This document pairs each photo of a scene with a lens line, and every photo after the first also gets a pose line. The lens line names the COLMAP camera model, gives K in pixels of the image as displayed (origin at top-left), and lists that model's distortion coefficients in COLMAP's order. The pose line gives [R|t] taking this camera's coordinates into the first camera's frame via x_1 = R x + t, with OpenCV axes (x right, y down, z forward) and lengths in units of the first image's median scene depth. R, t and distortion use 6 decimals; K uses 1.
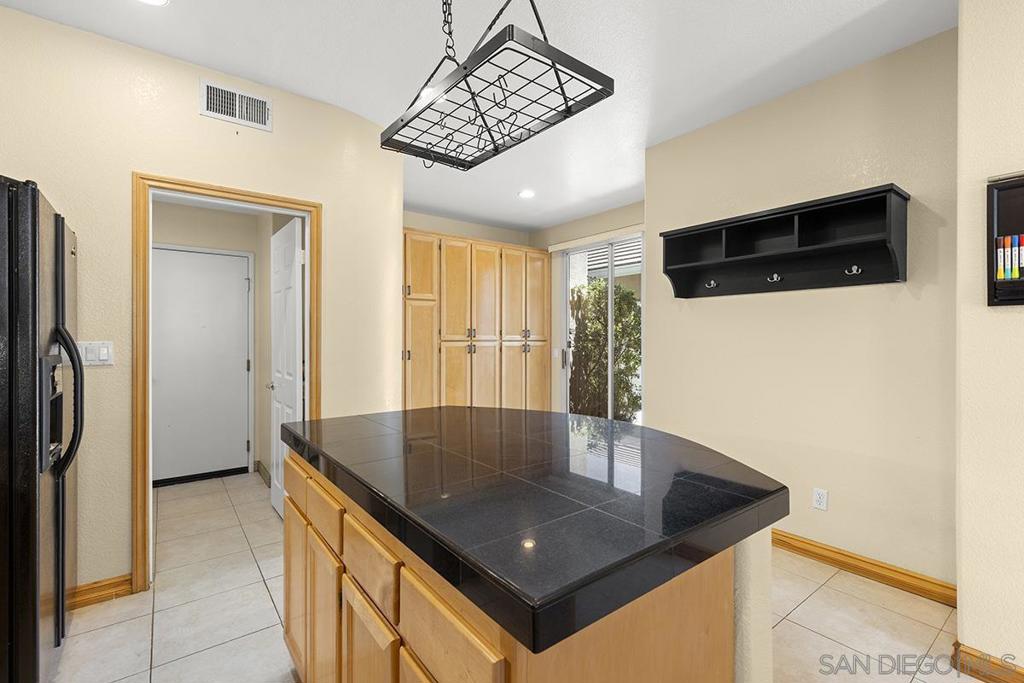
lens RADIAL K [[460.5, 0, 529.1], [0, 460.5, 341.4], [0, 0, 1]] dist [0.001476, -0.000399]
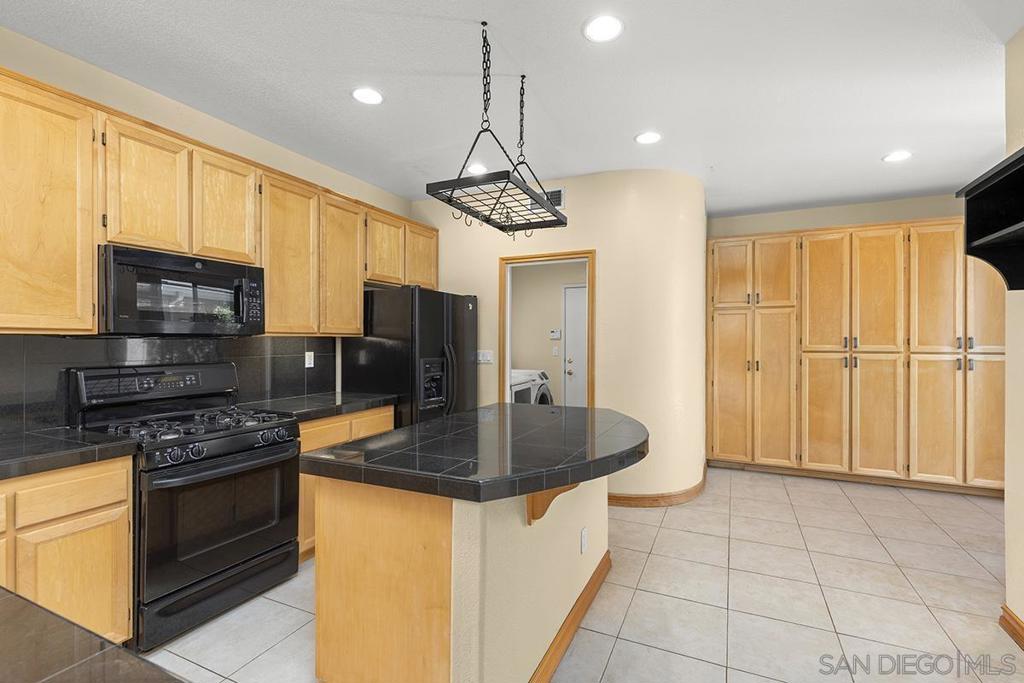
lens RADIAL K [[460.5, 0, 514.6], [0, 460.5, 337.7], [0, 0, 1]] dist [0.001476, -0.000399]
pose [[0.442238, -0.004547, -0.896886, 0.338747], [-0.006724, 0.999942, -0.008385, -0.015562], [0.896872, 0.009738, 0.442182, 0.107777]]
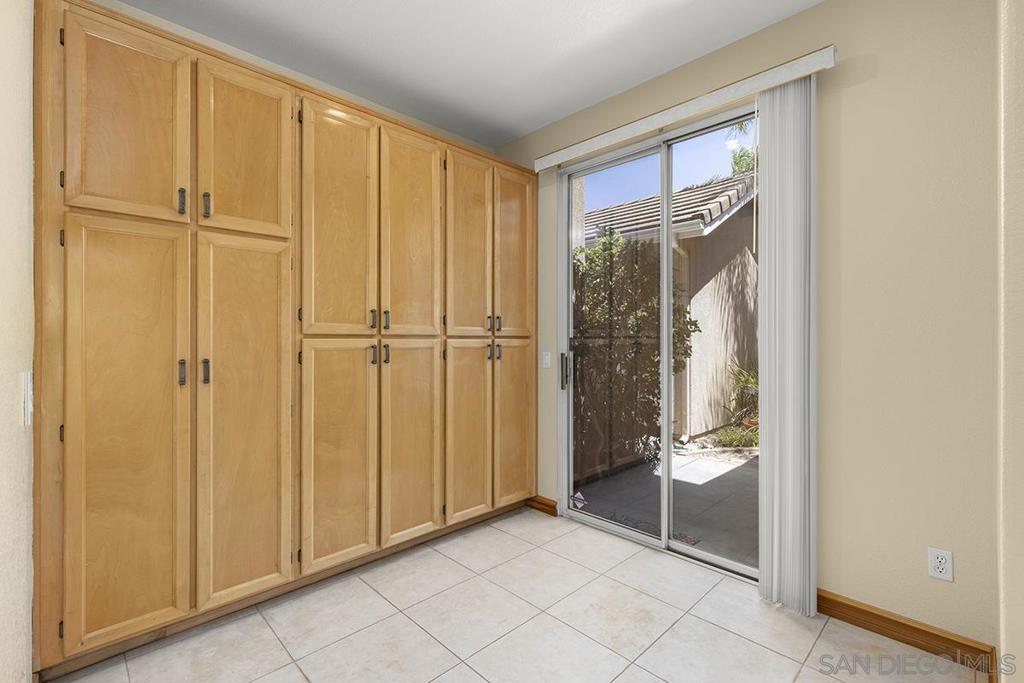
lens RADIAL K [[460.5, 0, 521.6], [0, 460.5, 339.4], [0, 0, 1]] dist [0.001476, -0.000399]
pose [[0.994329, -0.001545, 0.106339, -0.033099], [0.002228, 0.999978, -0.006300, 0.005054], [-0.106327, 0.006501, 0.994310, 0.524056]]
